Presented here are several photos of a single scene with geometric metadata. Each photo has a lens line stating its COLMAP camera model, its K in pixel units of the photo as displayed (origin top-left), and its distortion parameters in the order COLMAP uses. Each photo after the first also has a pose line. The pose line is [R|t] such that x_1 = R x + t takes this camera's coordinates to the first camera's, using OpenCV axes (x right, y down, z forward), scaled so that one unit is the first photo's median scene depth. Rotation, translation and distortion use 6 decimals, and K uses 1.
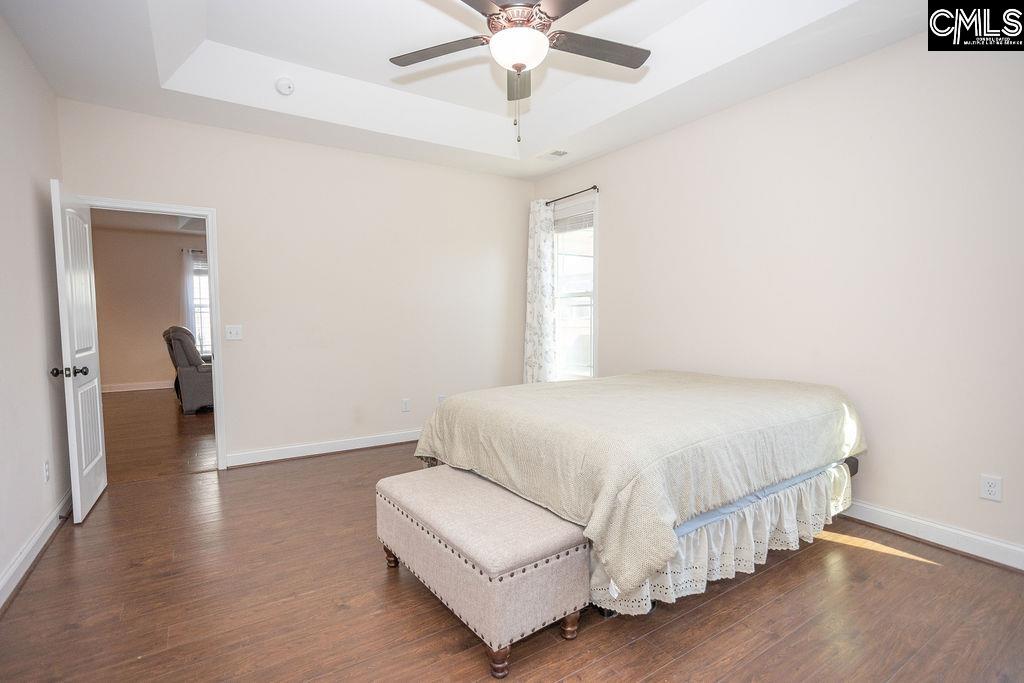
lens RADIAL K [[501.3, 0, 512.0], [0, 501.3, 341.5], [0, 0, 1]] dist [-0.013388, 0.000913]
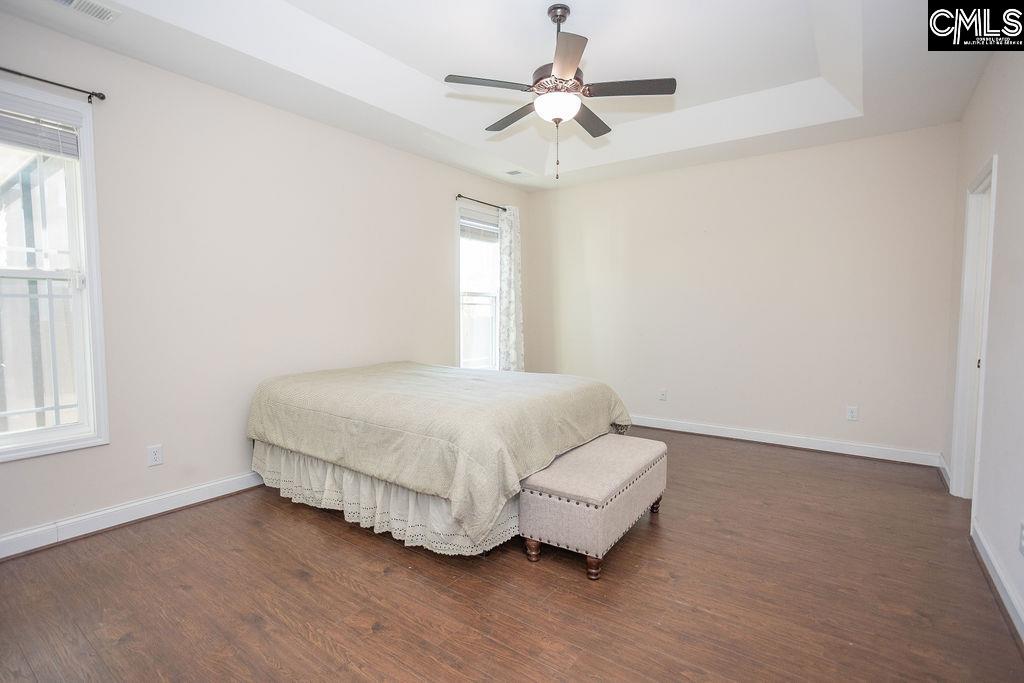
lens RADIAL K [[501.3, 0, 512.0], [0, 501.3, 341.5], [0, 0, 1]] dist [-0.013388, 0.000913]
pose [[-0.363076, -0.048963, 0.930472, -1.079601], [0.053295, 0.995892, 0.073202, -0.080452], [-0.930234, 0.076167, -0.358975, 1.502418]]
